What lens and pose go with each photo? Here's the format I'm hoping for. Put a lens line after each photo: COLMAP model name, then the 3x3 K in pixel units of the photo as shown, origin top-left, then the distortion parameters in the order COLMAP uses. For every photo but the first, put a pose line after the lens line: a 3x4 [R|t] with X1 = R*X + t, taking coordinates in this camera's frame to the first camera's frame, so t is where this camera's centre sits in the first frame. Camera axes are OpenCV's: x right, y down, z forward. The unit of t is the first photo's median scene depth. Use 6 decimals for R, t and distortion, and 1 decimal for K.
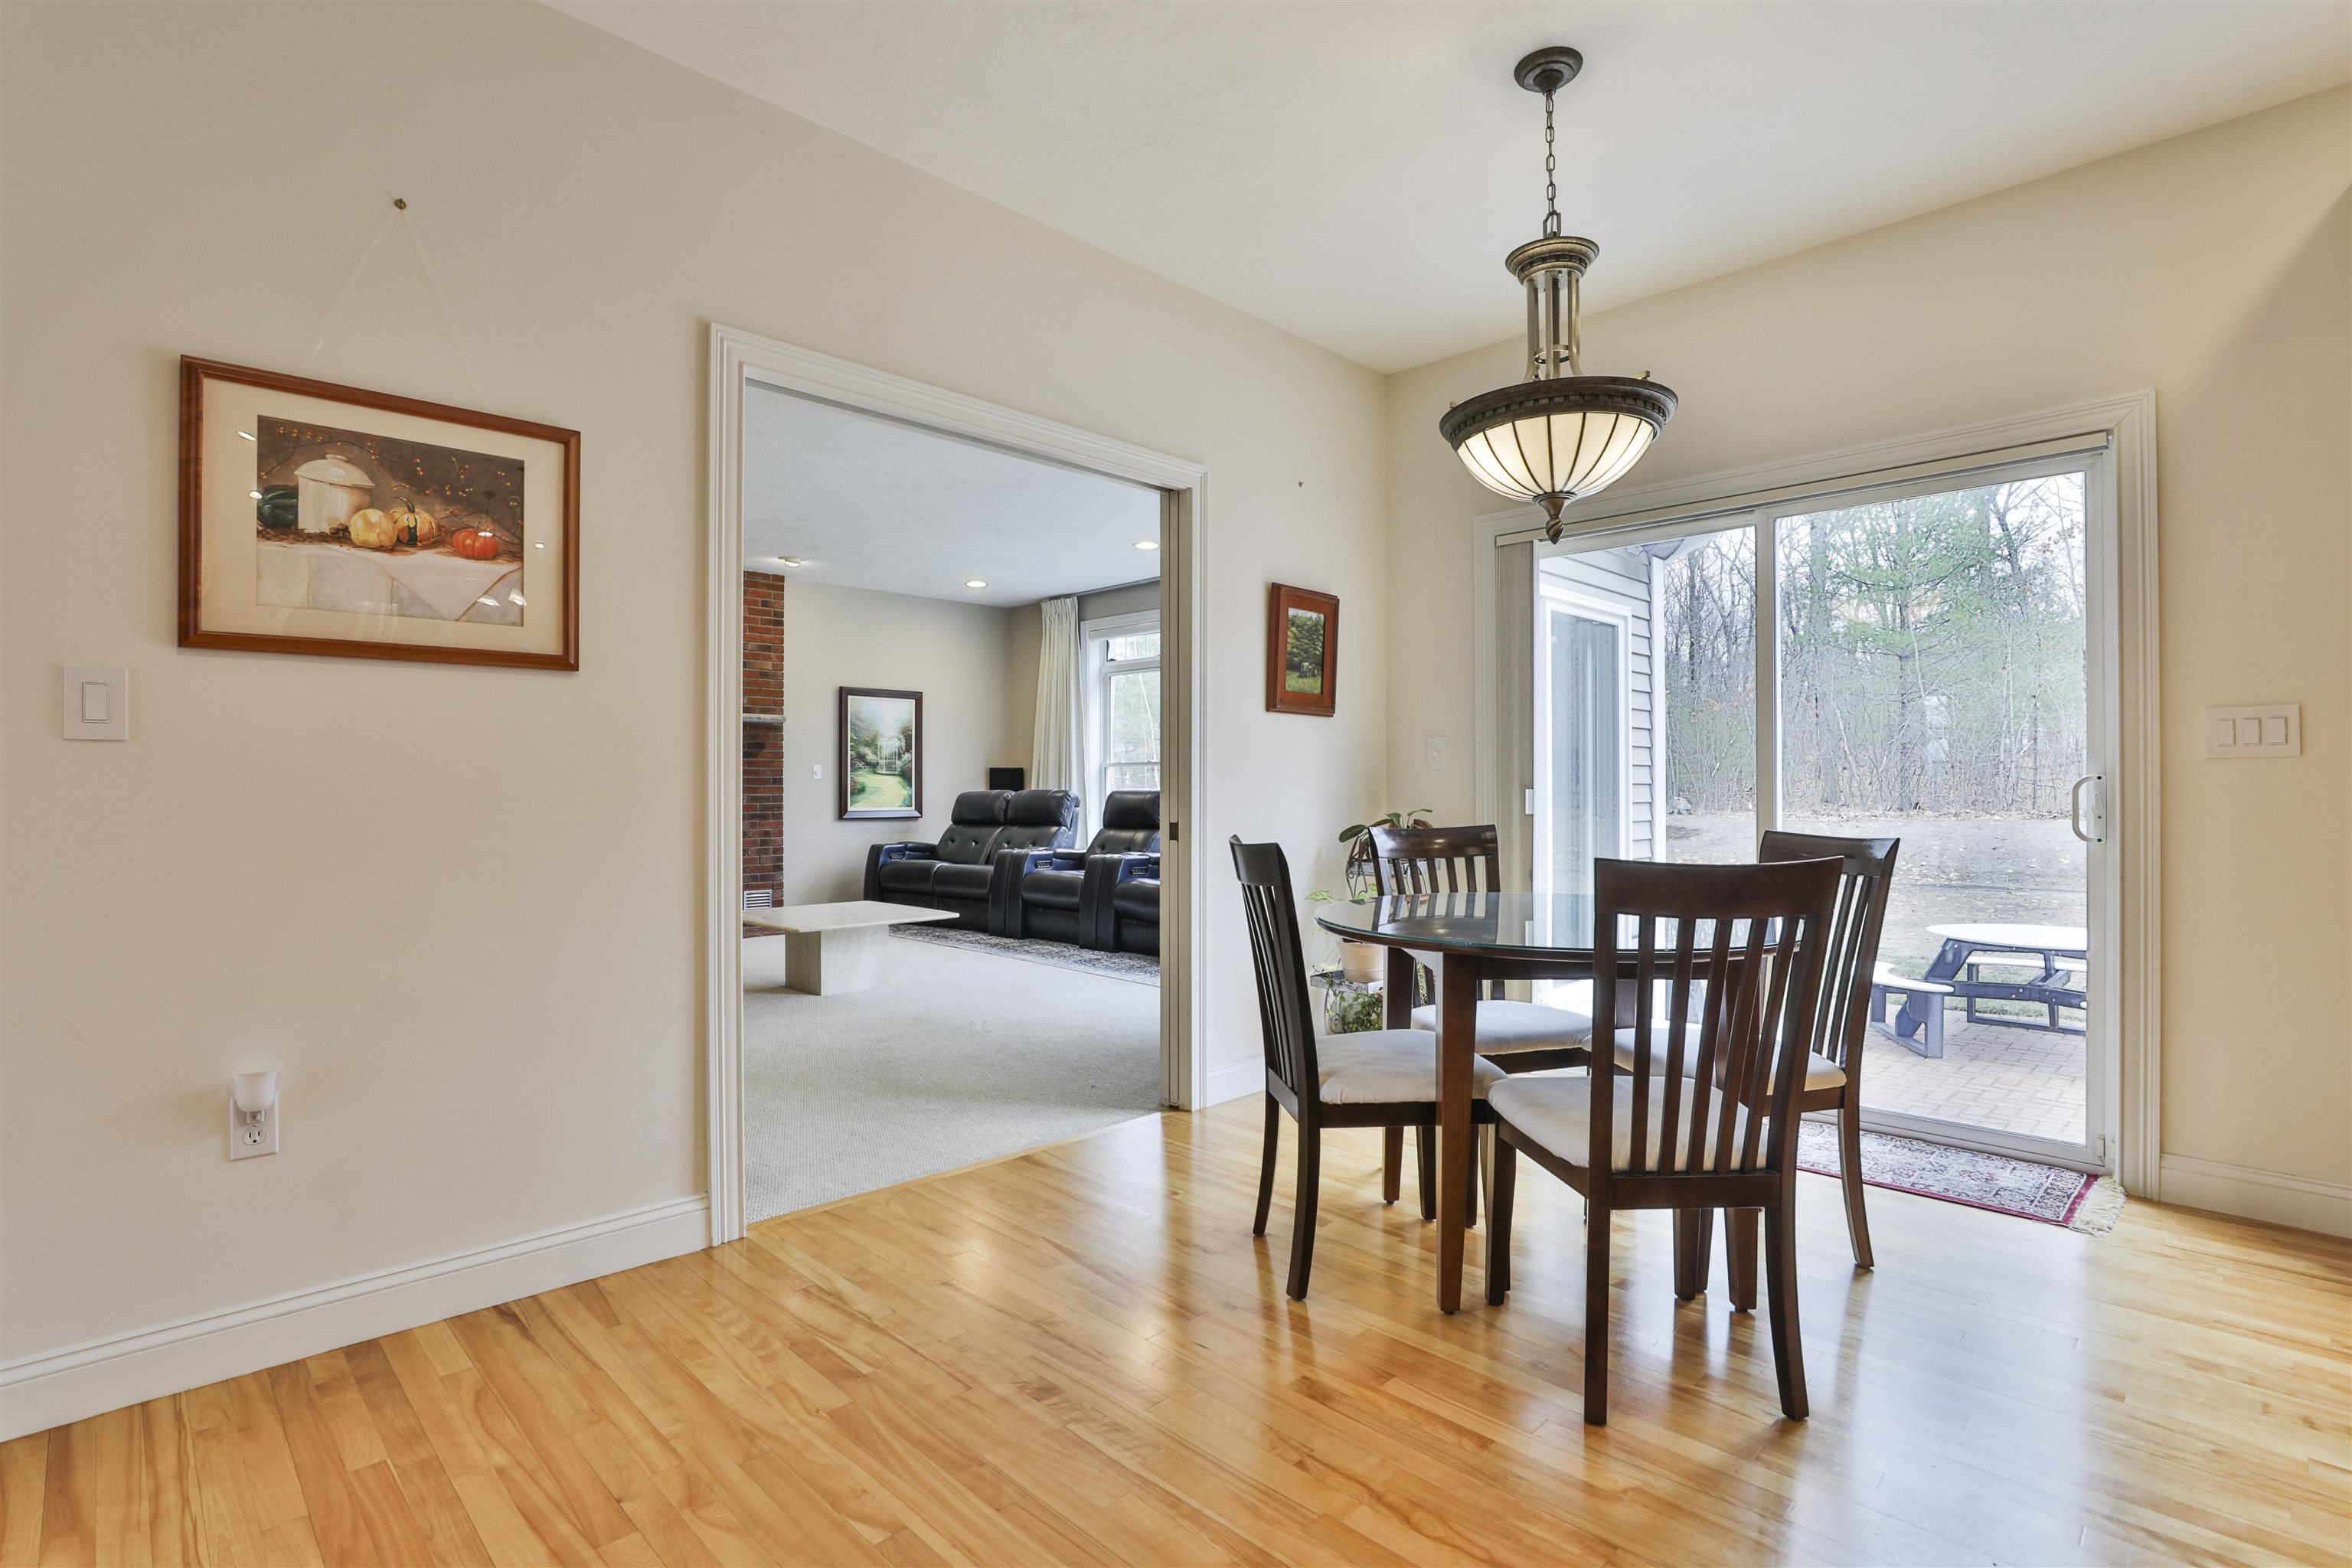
lens RADIAL K [[1106.1, 0, 1159.0], [0, 1106.1, 783.4], [0, 0, 1]] dist [-0.033569, 0.006225]
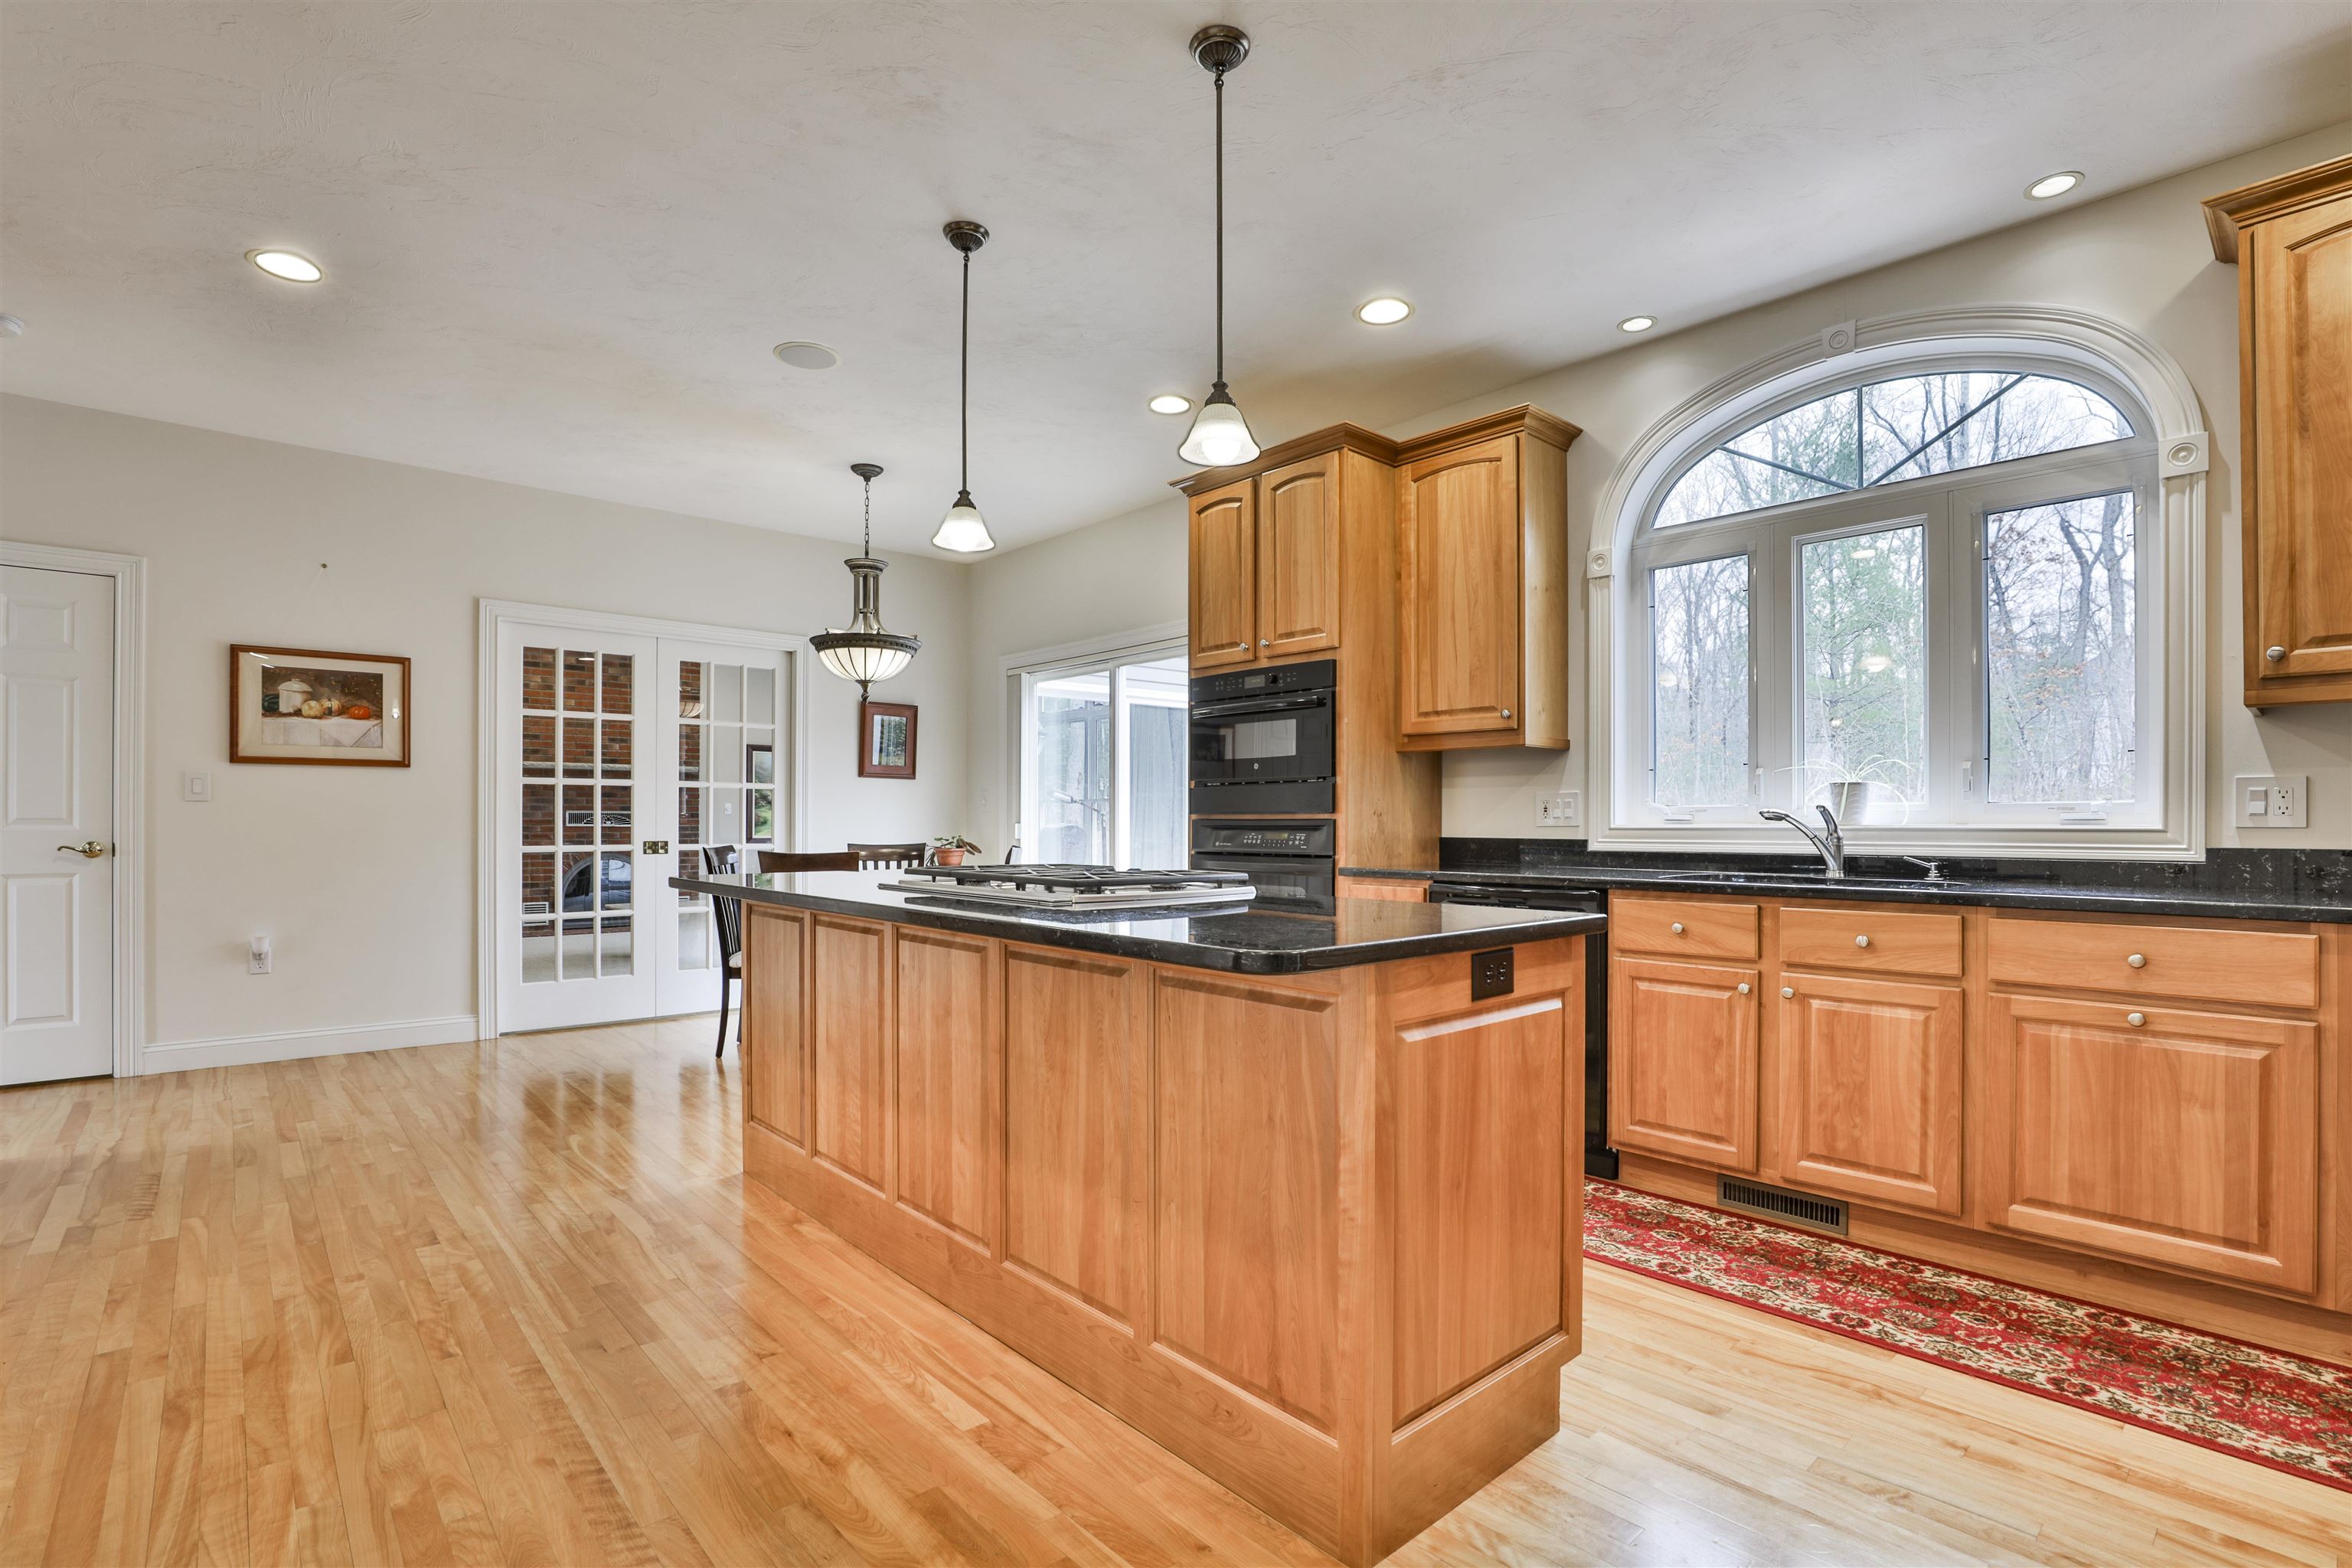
lens RADIAL K [[1106.1, 0, 1188.4], [0, 1106.1, 819.1], [0, 0, 1]] dist [-0.033569, 0.006225]
pose [[0.998877, 0.002794, -0.047288, 1.277166], [-0.002825, 0.999996, -0.000590, -0.002086], [0.047286, 0.000723, 0.998881, -1.247177]]
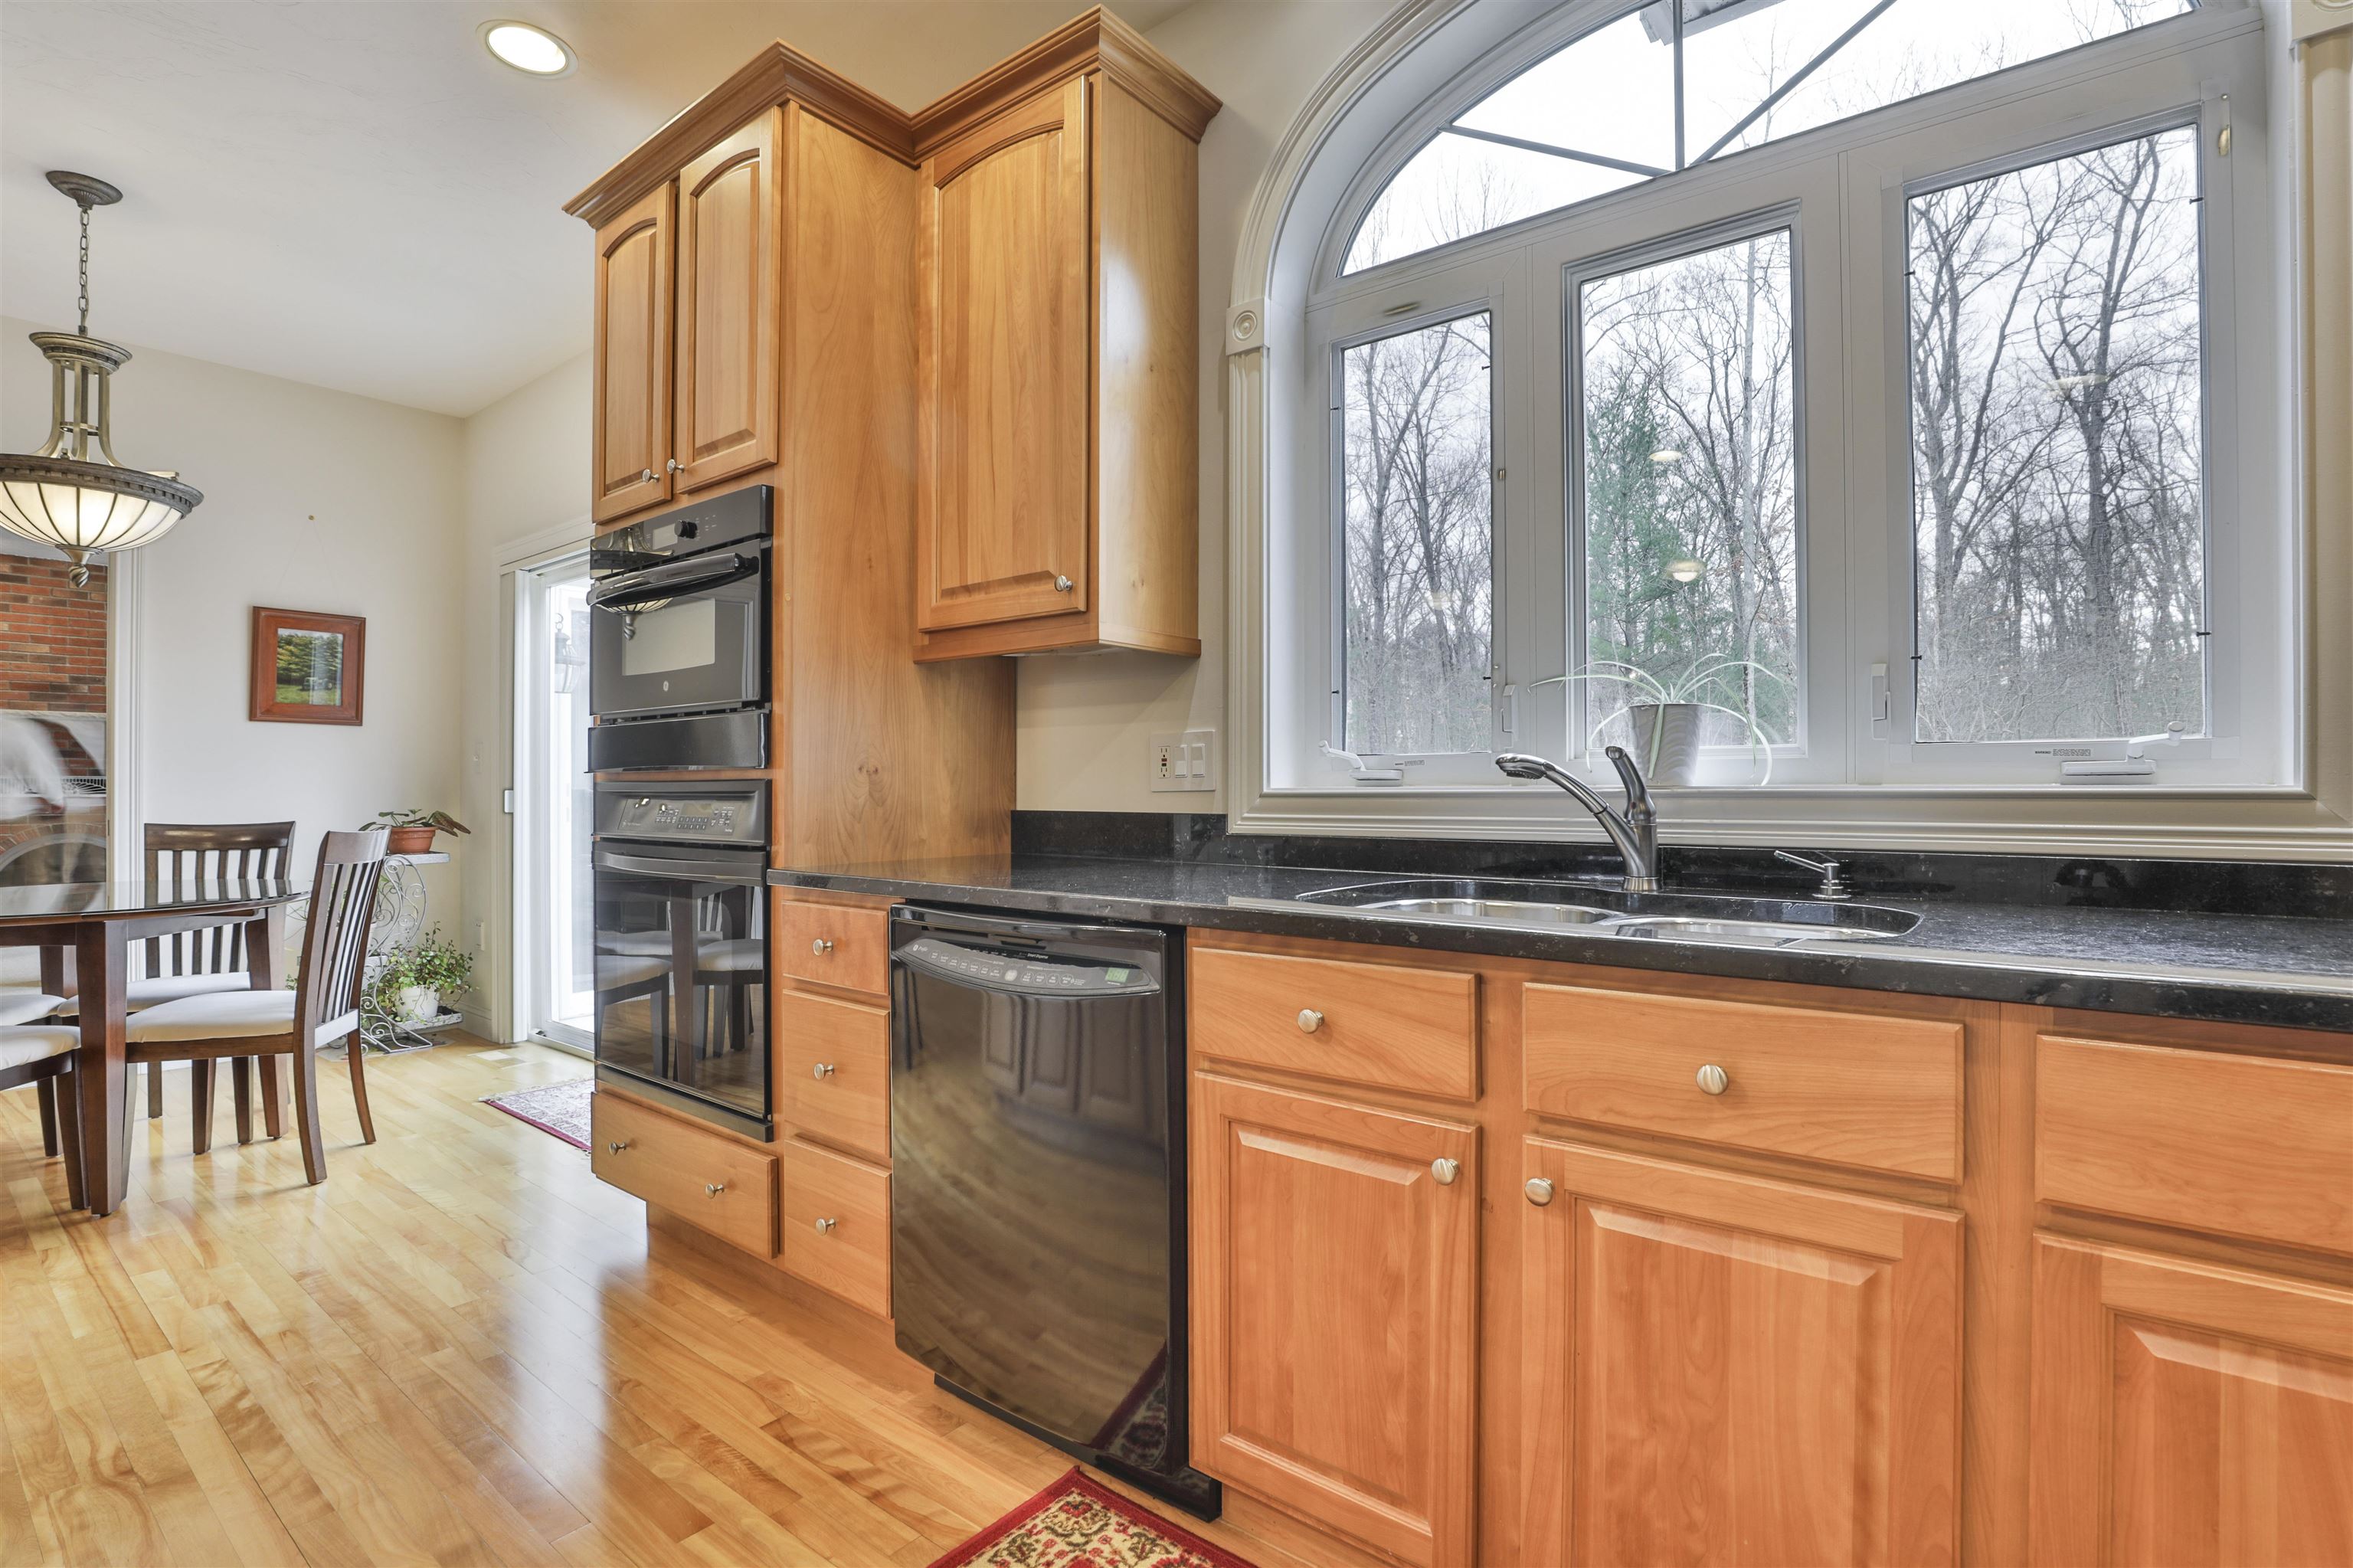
lens RADIAL K [[1106.7, 0, 1176.3], [0, 1106.7, 784.2], [0, 0, 1]] dist [-0.033569, 0.006225]
pose [[0.995483, -0.000669, 0.094935, 1.740217], [0.000709, 1.000000, -0.000388, 0.001106], [-0.094935, 0.000453, 0.995483, -0.355611]]
